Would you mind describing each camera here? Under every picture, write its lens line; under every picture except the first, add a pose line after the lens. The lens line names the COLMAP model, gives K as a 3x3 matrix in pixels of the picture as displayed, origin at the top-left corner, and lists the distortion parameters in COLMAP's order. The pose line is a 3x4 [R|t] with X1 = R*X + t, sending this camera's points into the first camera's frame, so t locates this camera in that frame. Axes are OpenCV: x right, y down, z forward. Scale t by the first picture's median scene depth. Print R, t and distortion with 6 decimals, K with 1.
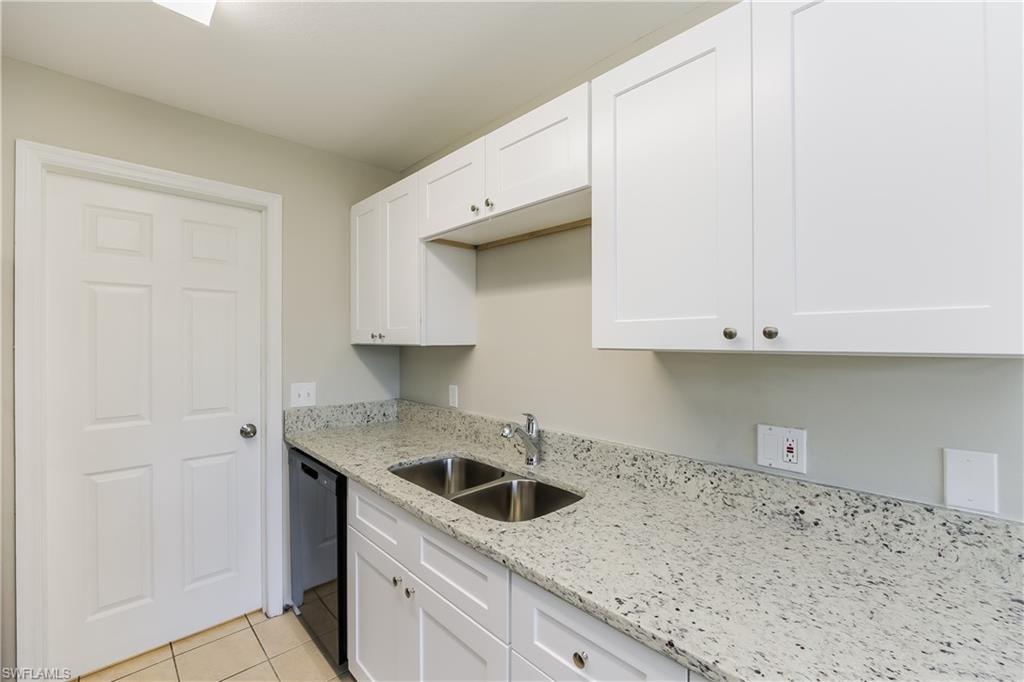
lens RADIAL K [[418.5, 0, 516.0], [0, 418.5, 340.8], [0, 0, 1]] dist [0.018625, 0.000255]
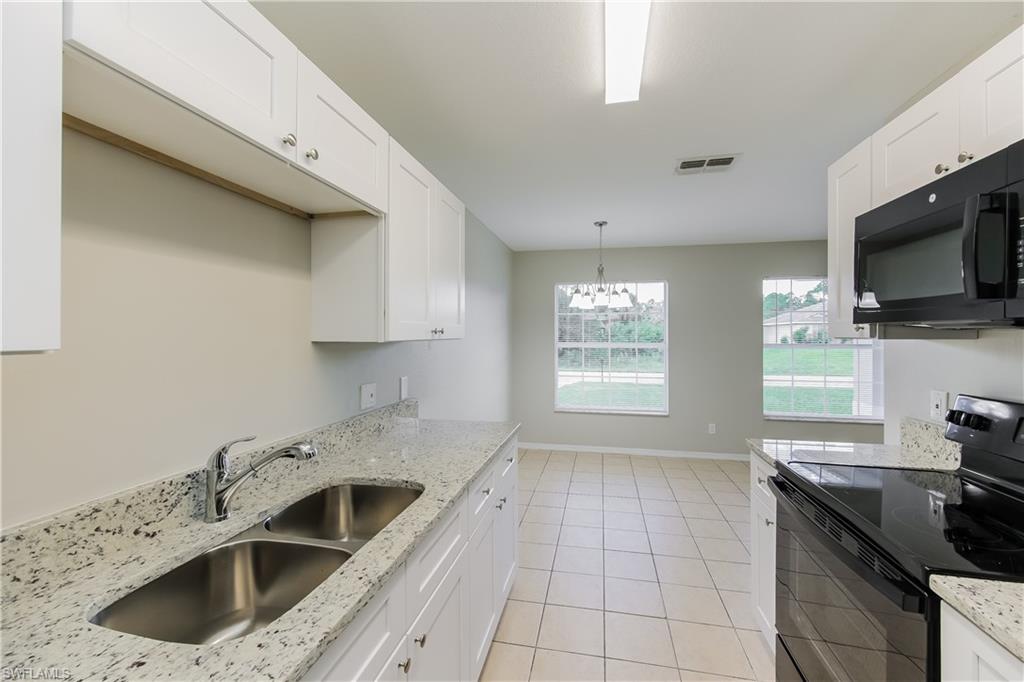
lens RADIAL K [[418.5, 0, 514.5], [0, 418.5, 338.4], [0, 0, 1]] dist [0.018625, 0.000255]
pose [[-0.553869, -0.001660, 0.832602, -1.066983], [0.003280, 0.999986, 0.004176, 0.008312], [-0.832598, 0.005044, -0.553856, 1.338673]]
